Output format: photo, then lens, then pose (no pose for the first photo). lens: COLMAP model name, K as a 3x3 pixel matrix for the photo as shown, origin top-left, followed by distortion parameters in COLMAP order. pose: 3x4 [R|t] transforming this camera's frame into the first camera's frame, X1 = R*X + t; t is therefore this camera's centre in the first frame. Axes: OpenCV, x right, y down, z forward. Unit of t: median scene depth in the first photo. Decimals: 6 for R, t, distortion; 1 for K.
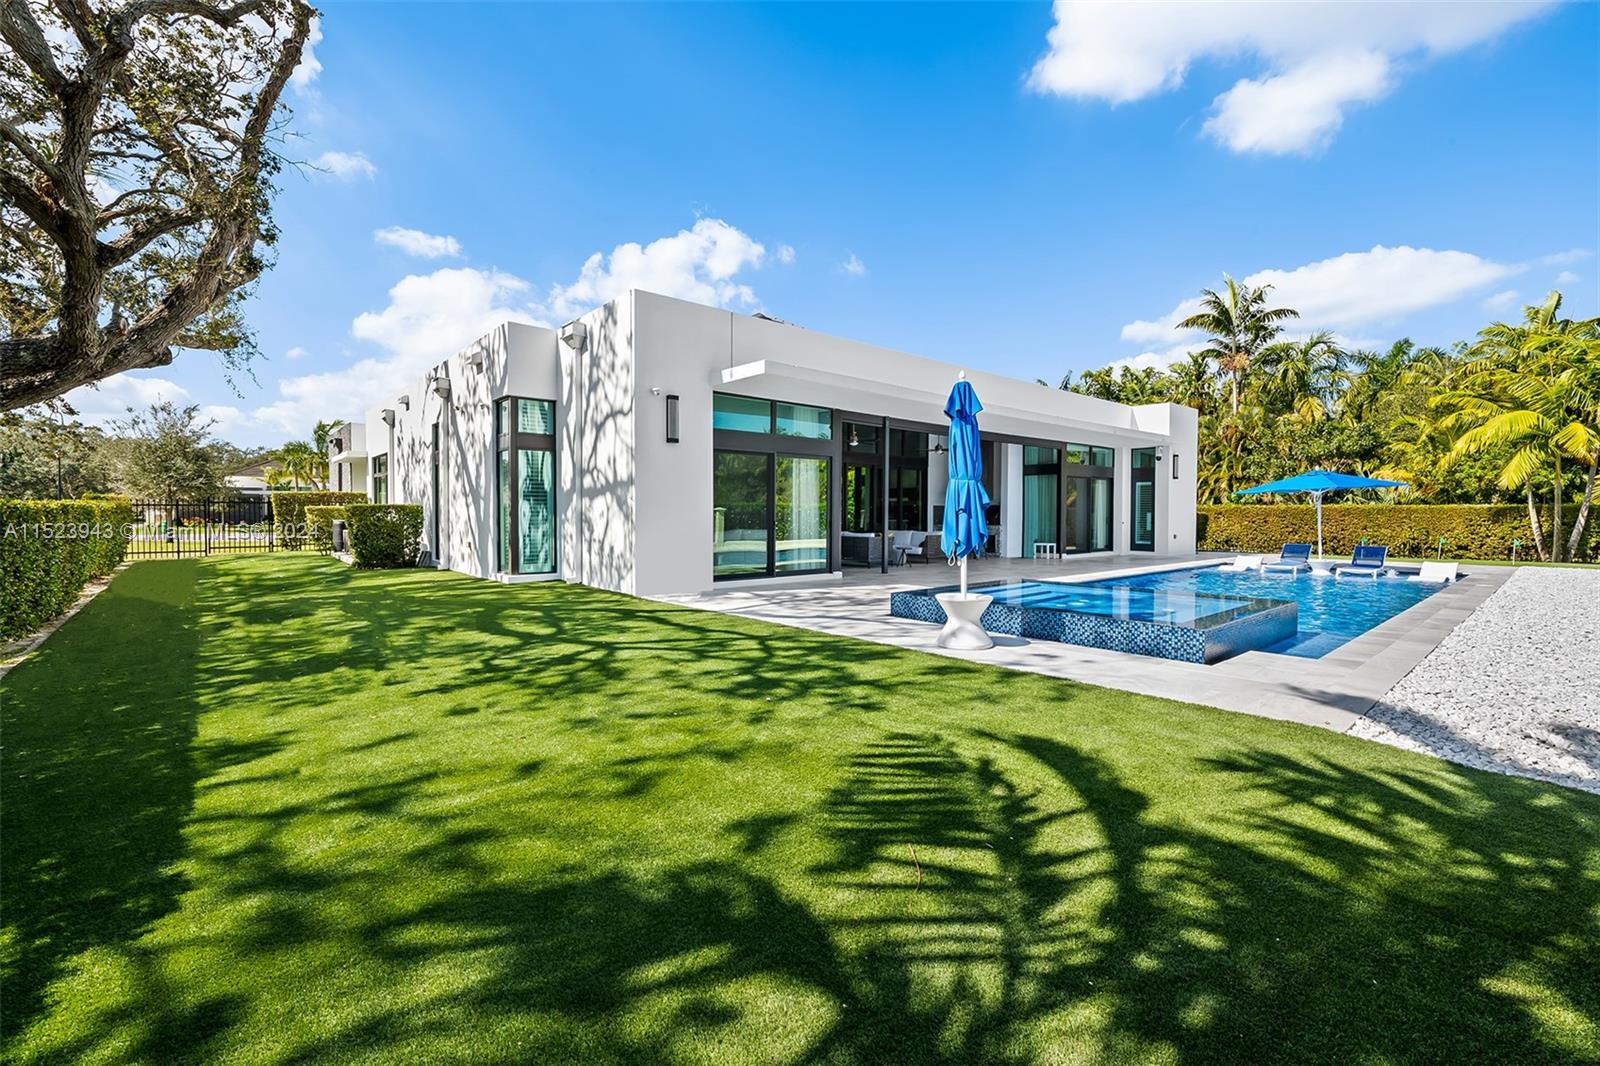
lens RADIAL K [[644.8, 0, 800.0], [0, 644.8, 533.0], [0, 0, 1]] dist [0.001144, 0.000055]
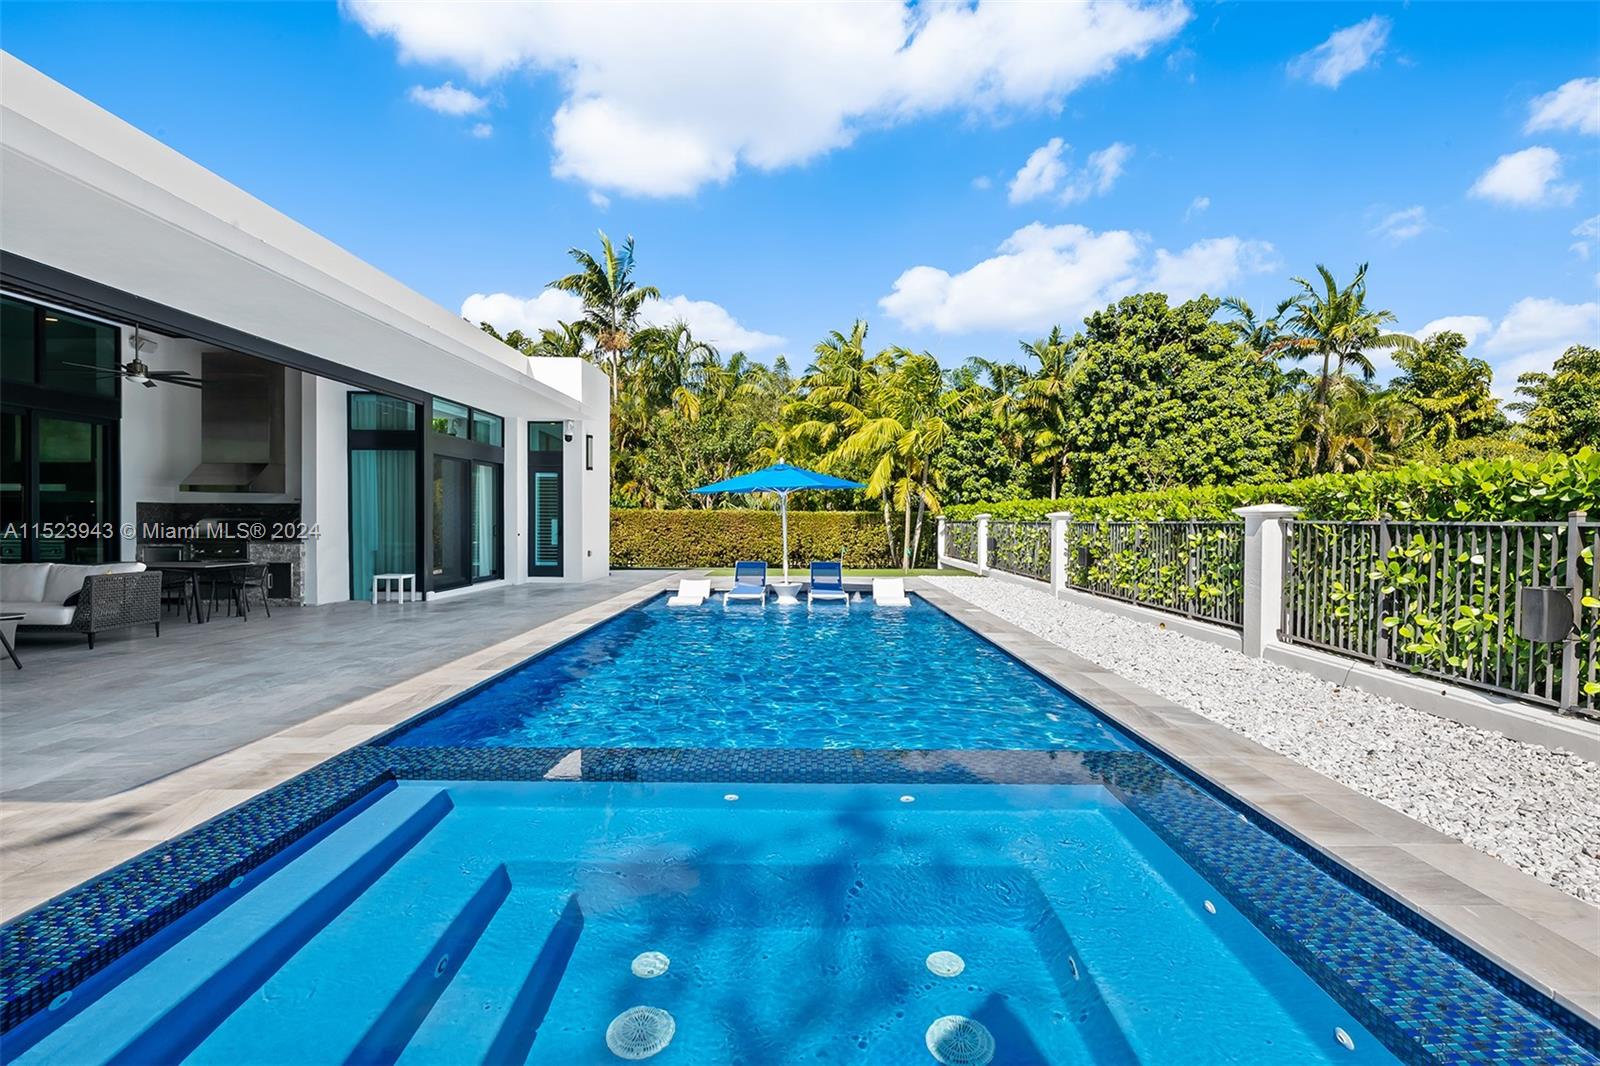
lens RADIAL K [[763.9, 0, 801.7], [0, 763.9, 528.8], [0, 0, 1]] dist [0.003439, -0.001022]
pose [[0.635165, -0.006483, 0.772349, 0.092165], [0.016767, 0.999845, -0.005397, -0.012646], [-0.772194, 0.016378, 0.635175, 0.300146]]
